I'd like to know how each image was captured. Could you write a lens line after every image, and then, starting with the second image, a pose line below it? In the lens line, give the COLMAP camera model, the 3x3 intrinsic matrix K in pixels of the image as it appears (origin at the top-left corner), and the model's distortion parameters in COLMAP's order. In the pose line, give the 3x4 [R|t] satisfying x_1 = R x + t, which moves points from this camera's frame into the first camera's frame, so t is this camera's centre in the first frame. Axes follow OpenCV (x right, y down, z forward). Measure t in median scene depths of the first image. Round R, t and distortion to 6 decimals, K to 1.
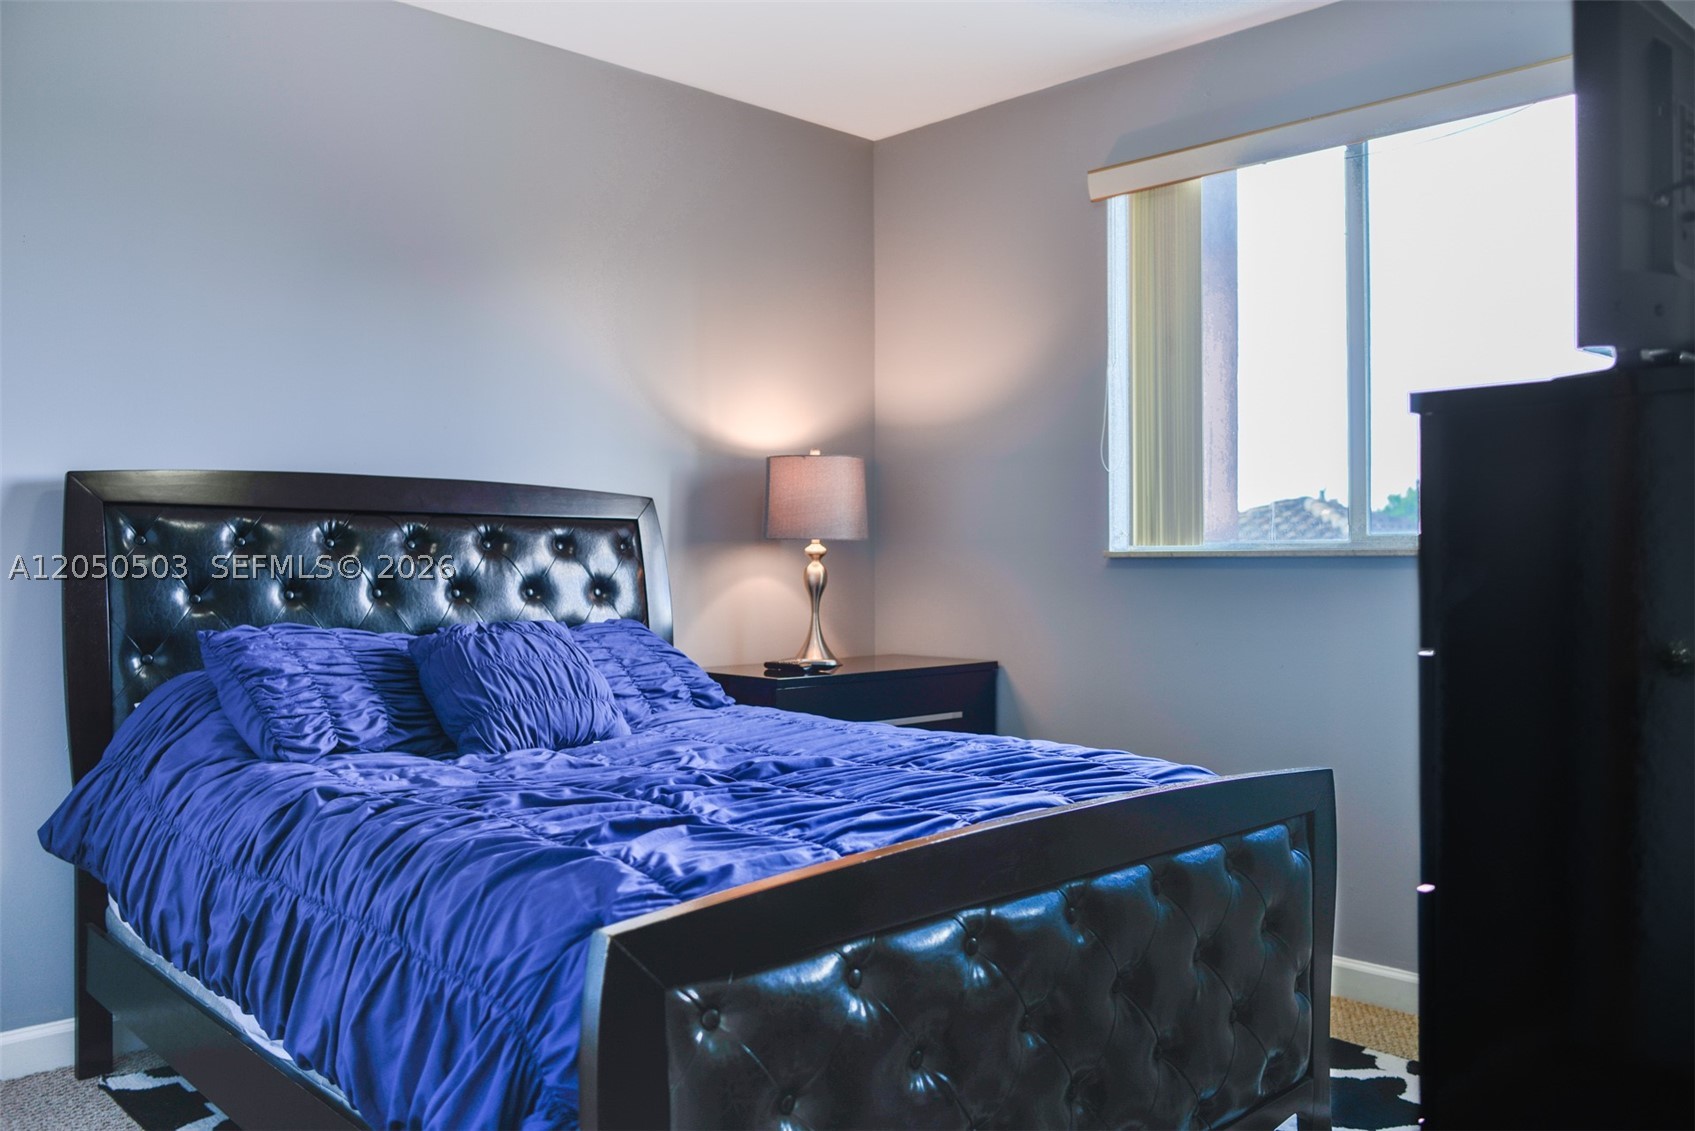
lens RADIAL K [[1395.7, 0, 832.6], [0, 1395.7, 566.2], [0, 0, 1]] dist [-0.047997, 0.055997]
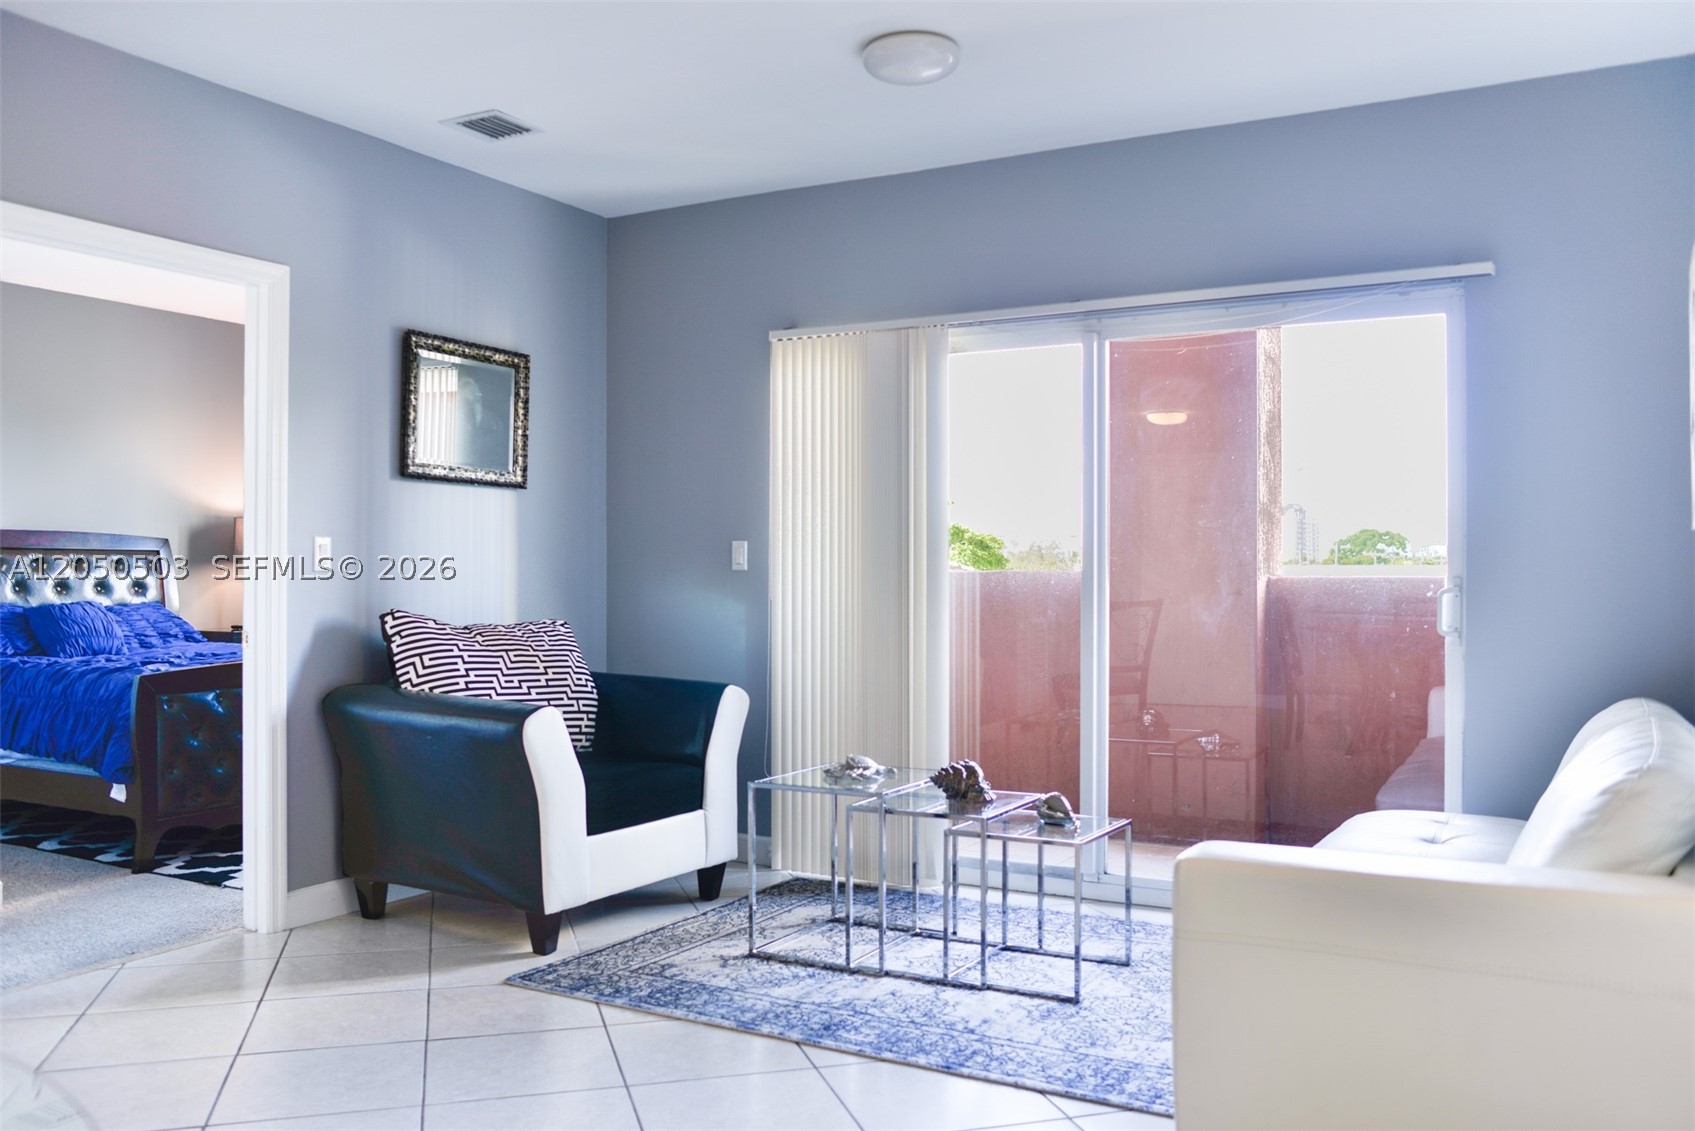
lens RADIAL K [[1395.7, 0, 832.6], [0, 1395.7, 566.2], [0, 0, 1]] dist [-0.047997, 0.055997]
pose [[0.955593, 0.002654, 0.294678, 0.201635], [-0.001483, 0.999990, -0.004196, -0.006251], [-0.294686, 0.003573, 0.955587, -1.195227]]
